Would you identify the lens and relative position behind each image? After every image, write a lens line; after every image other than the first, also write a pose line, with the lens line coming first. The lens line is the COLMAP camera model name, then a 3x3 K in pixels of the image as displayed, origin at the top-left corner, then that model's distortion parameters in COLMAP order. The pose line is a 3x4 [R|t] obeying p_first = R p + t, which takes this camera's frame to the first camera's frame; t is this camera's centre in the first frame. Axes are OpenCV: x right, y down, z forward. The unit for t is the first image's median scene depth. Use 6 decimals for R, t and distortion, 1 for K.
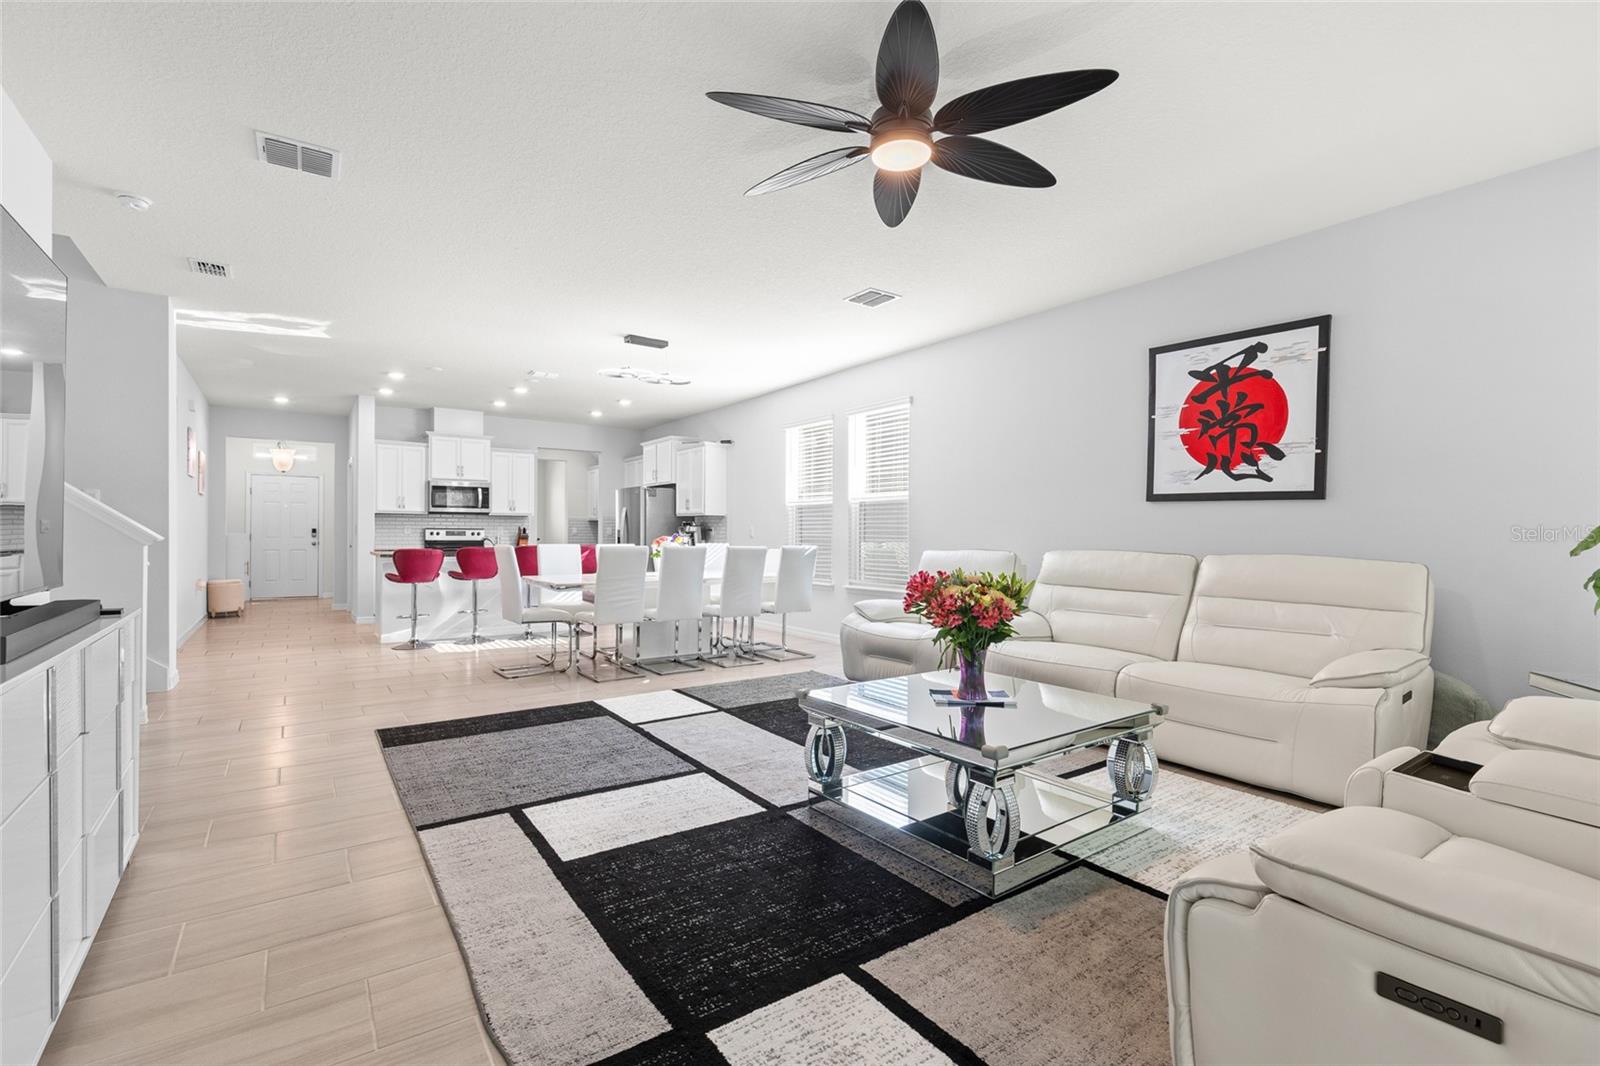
lens RADIAL K [[718.0, 0, 809.1], [0, 718.0, 522.2], [0, 0, 1]] dist [0.002904, 0.000302]
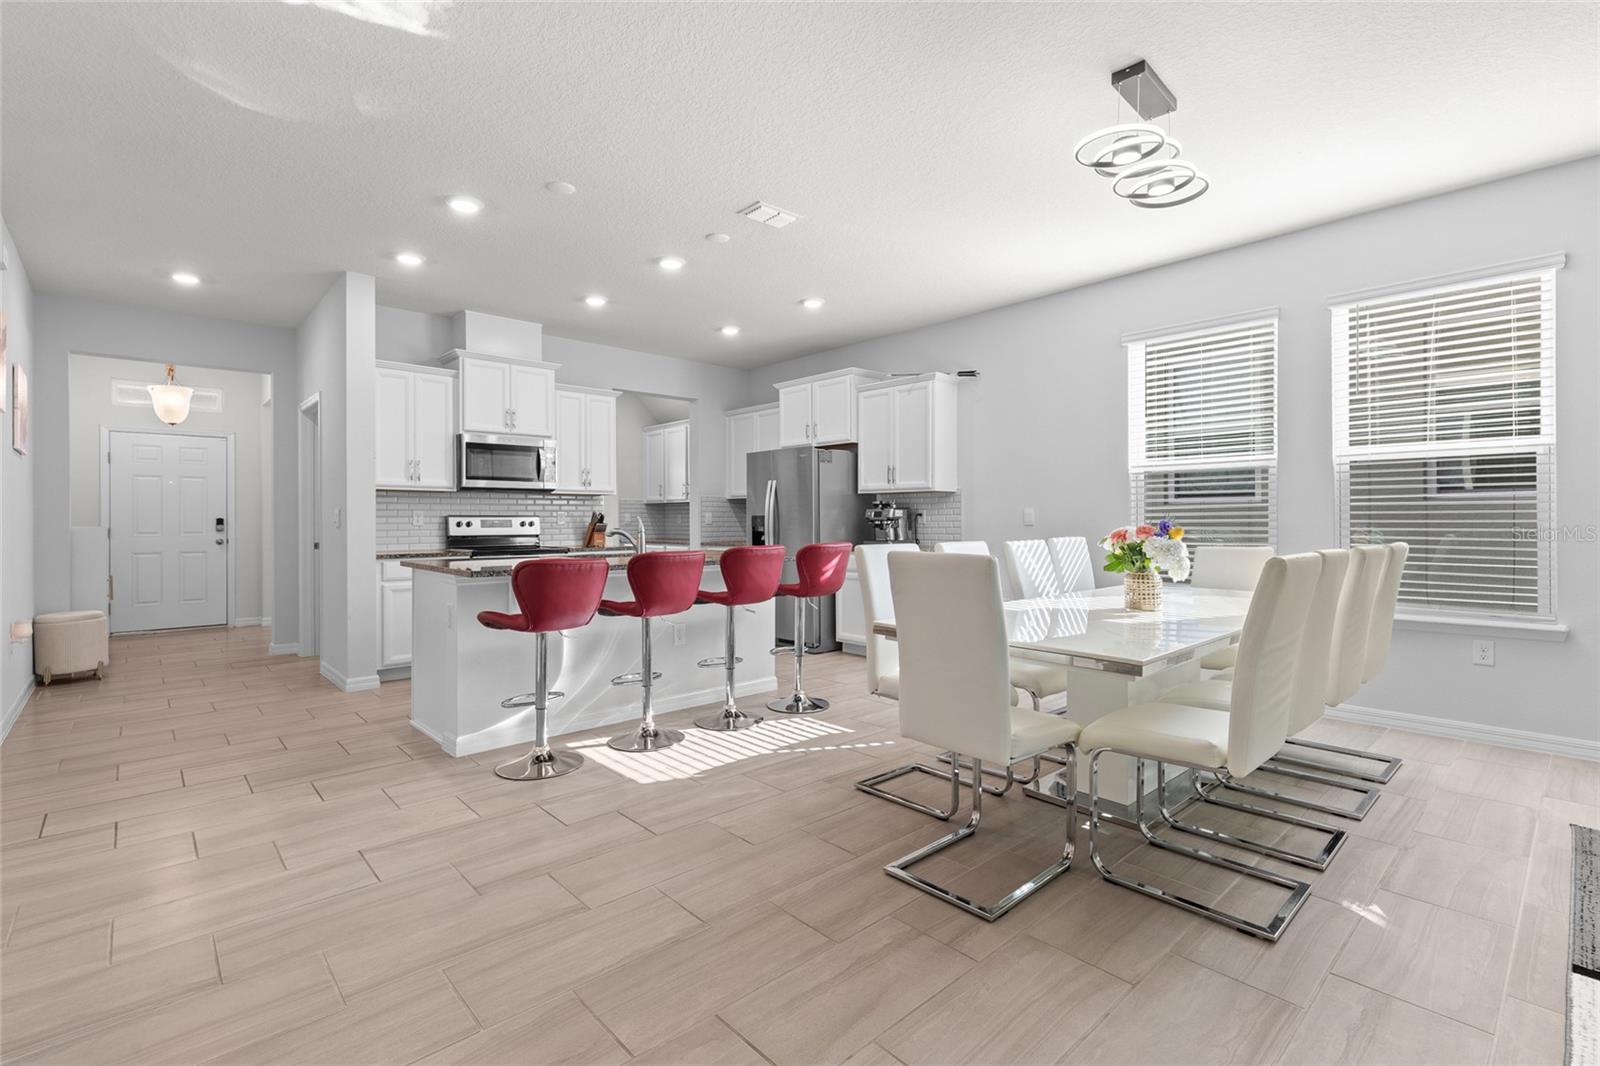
lens RADIAL K [[718.0, 0, 809.1], [0, 718.0, 522.2], [0, 0, 1]] dist [0.002904, 0.000302]
pose [[0.990158, -0.009633, 0.139621, -0.328687], [0.006757, 0.999755, 0.021060, 0.003513], [-0.139790, -0.019909, 0.989981, 0.378911]]
